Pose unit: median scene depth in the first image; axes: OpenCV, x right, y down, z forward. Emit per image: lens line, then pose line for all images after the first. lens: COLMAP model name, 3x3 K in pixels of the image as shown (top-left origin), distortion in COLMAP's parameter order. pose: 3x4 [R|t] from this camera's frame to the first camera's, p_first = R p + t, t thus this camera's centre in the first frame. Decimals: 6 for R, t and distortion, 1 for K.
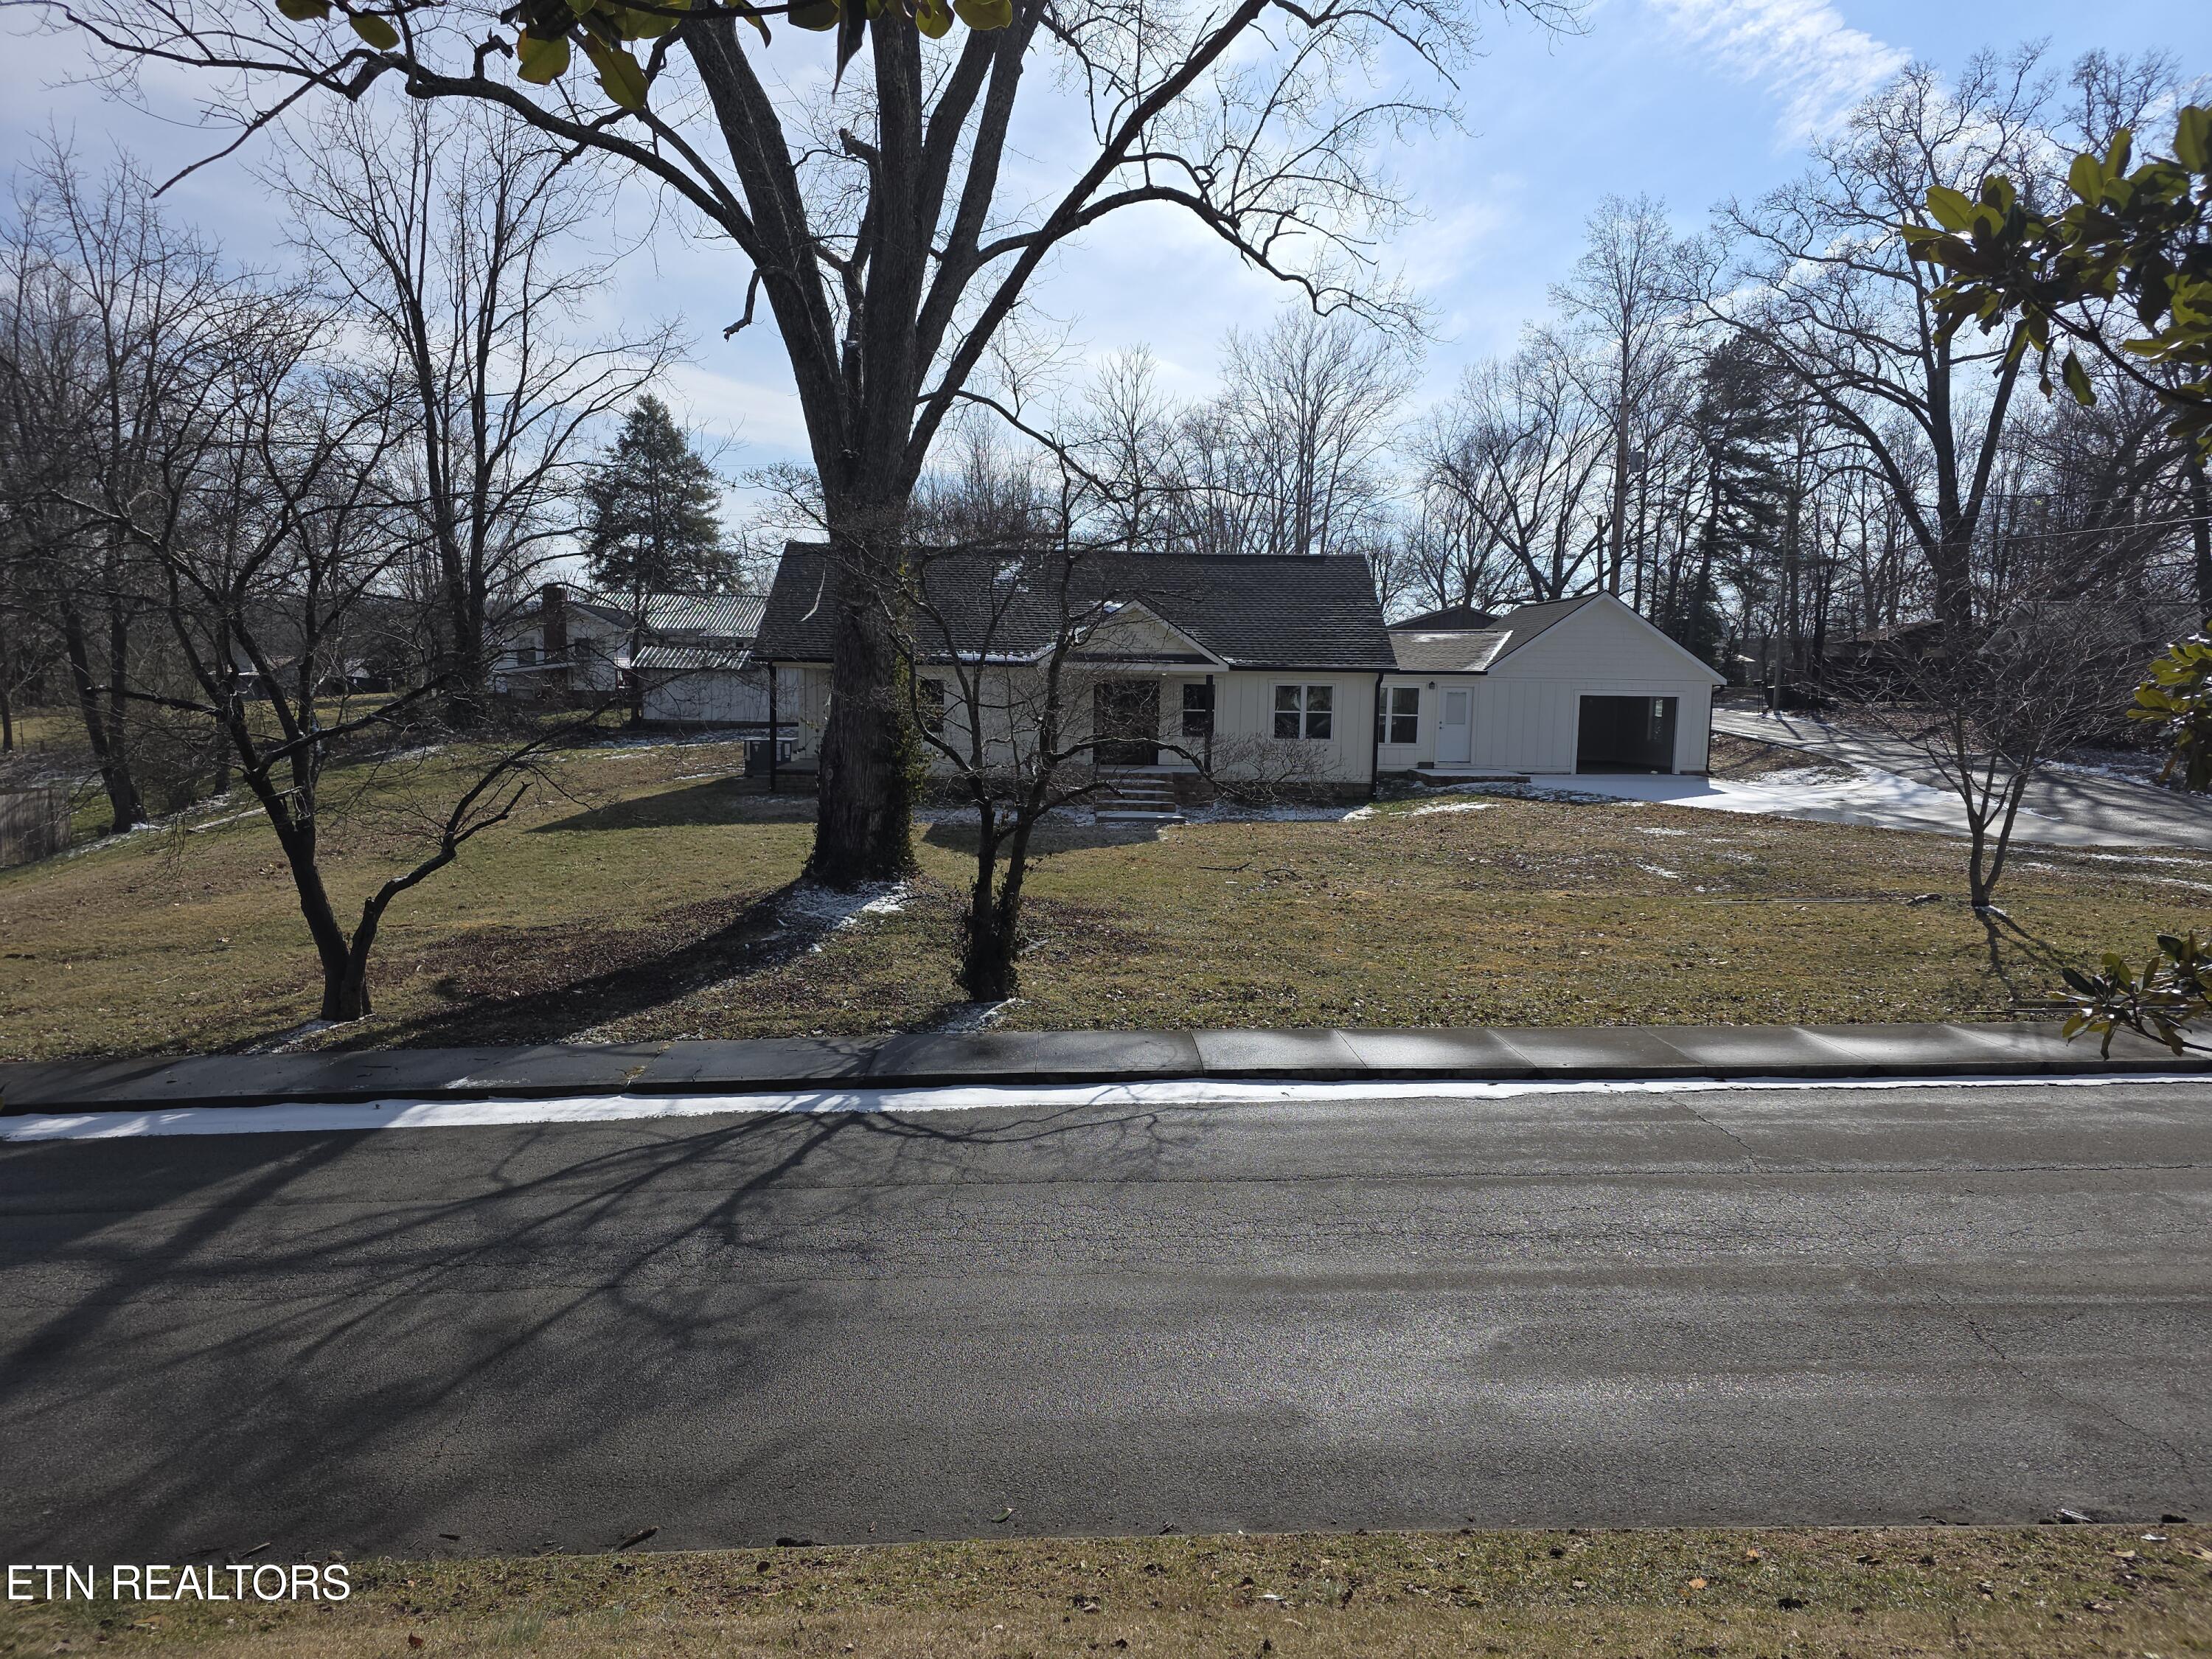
lens RADIAL K [[1479.3, 0, 1106.0], [0, 1479.3, 829.5], [0, 0, 1]] dist [0.120025, -0.194313]
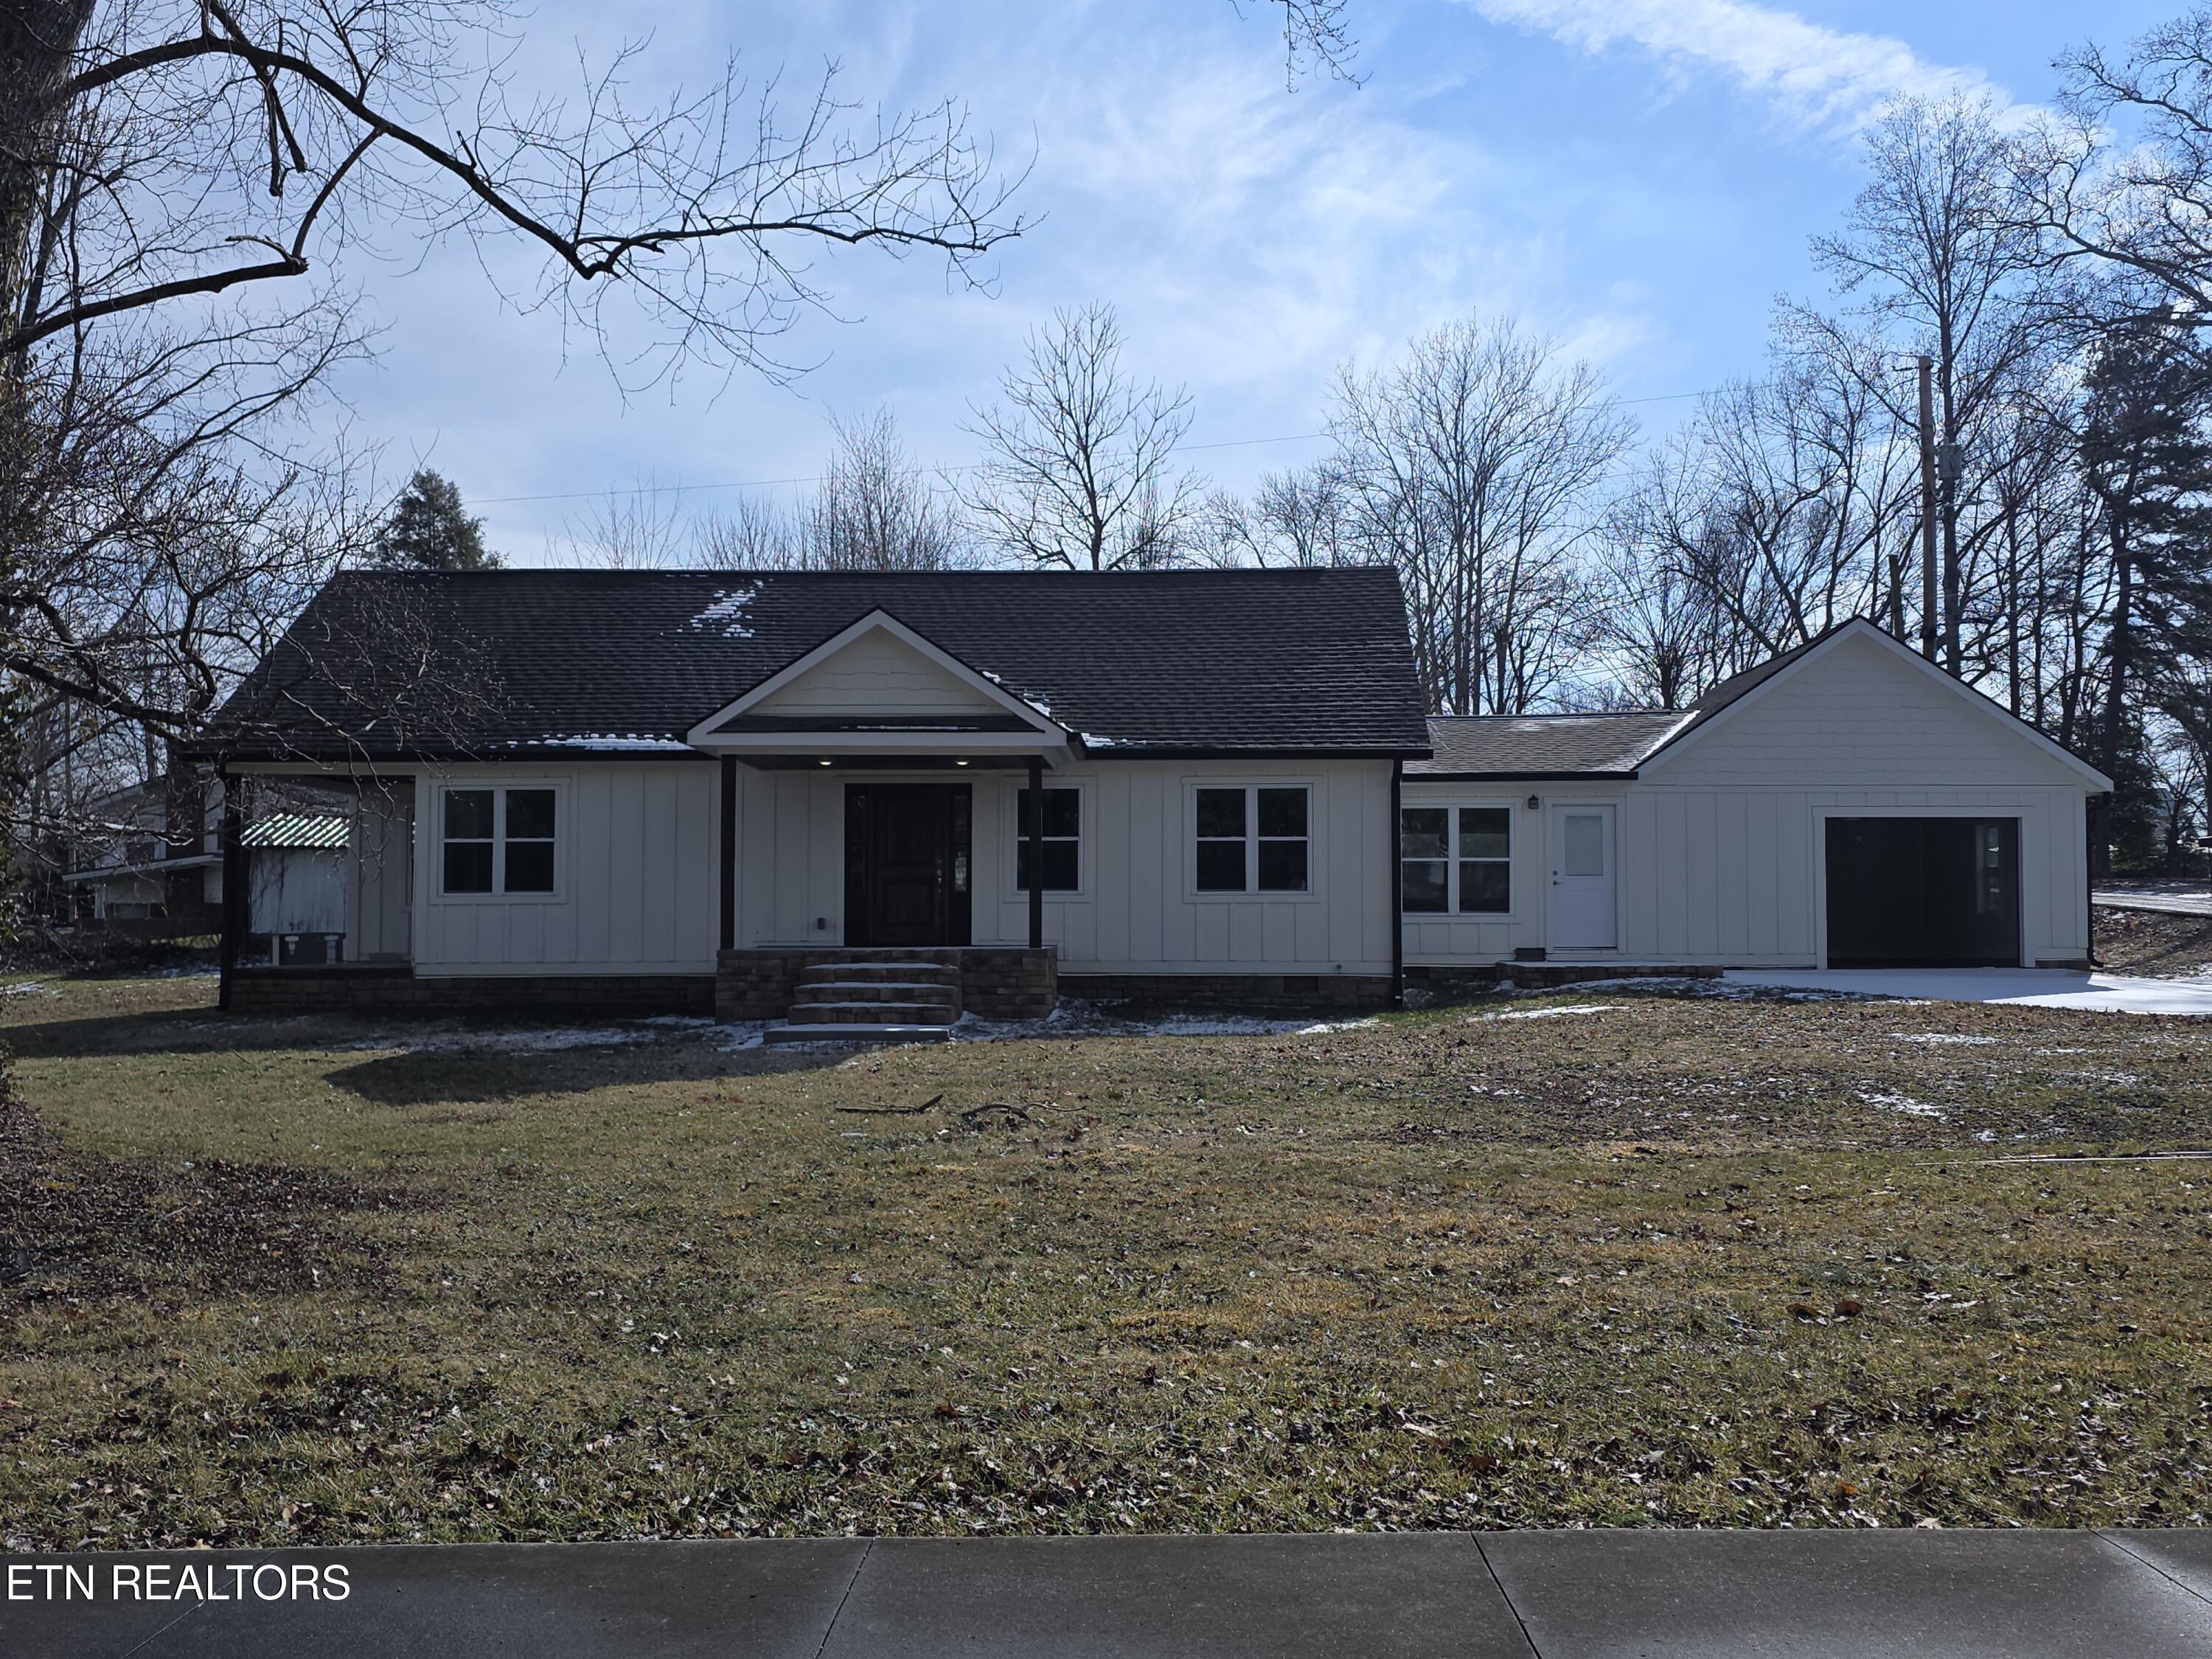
lens RADIAL K [[2173.3, 0, 1103.7], [0, 2173.3, 810.1], [0, 0, 1]] dist [0.131080, -0.215267]
pose [[0.997338, -0.021188, -0.069768, 0.120306], [0.009866, 0.987264, -0.158784, 0.026514], [0.072243, 0.157673, 0.984845, 0.228896]]
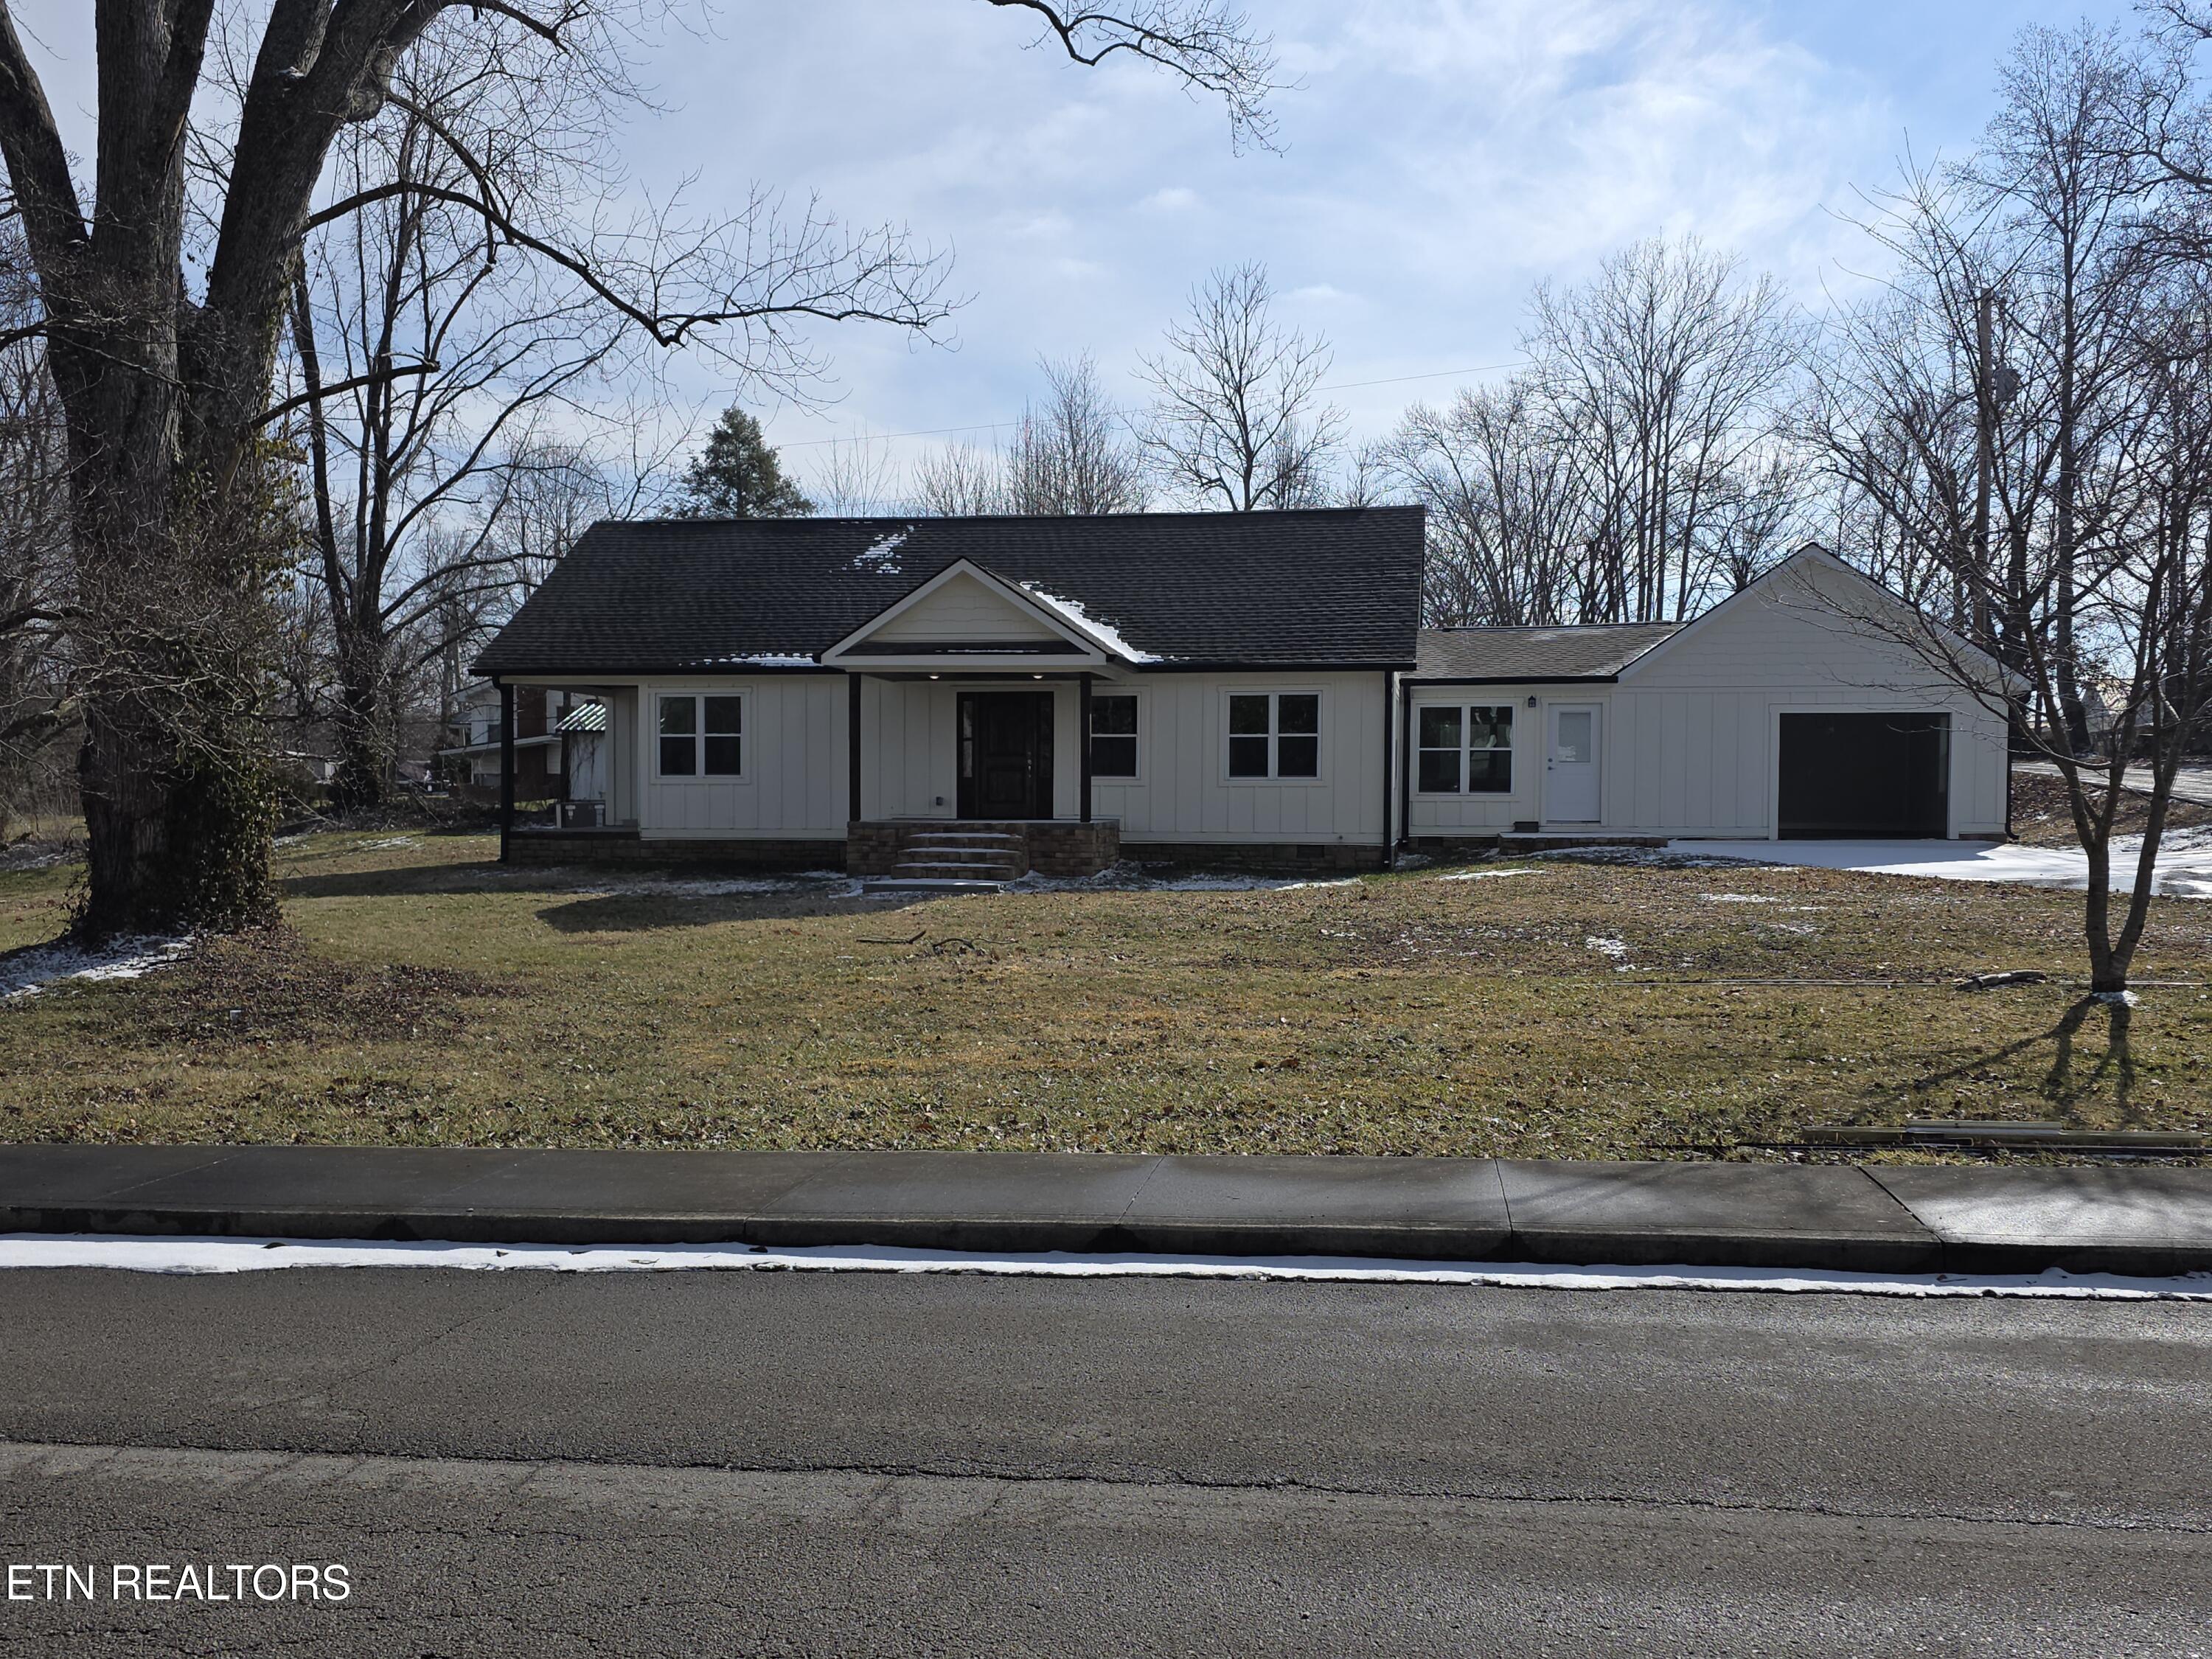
lens RADIAL K [[1955.3, 0, 1106.0], [0, 1955.3, 829.5], [0, 0, 1]] dist [0.103194, -0.122718]
pose [[0.978567, -0.009502, -0.205708, 0.210740], [-0.008381, 0.996270, -0.085888, 0.030980], [0.205757, 0.085771, 0.974837, 0.146929]]
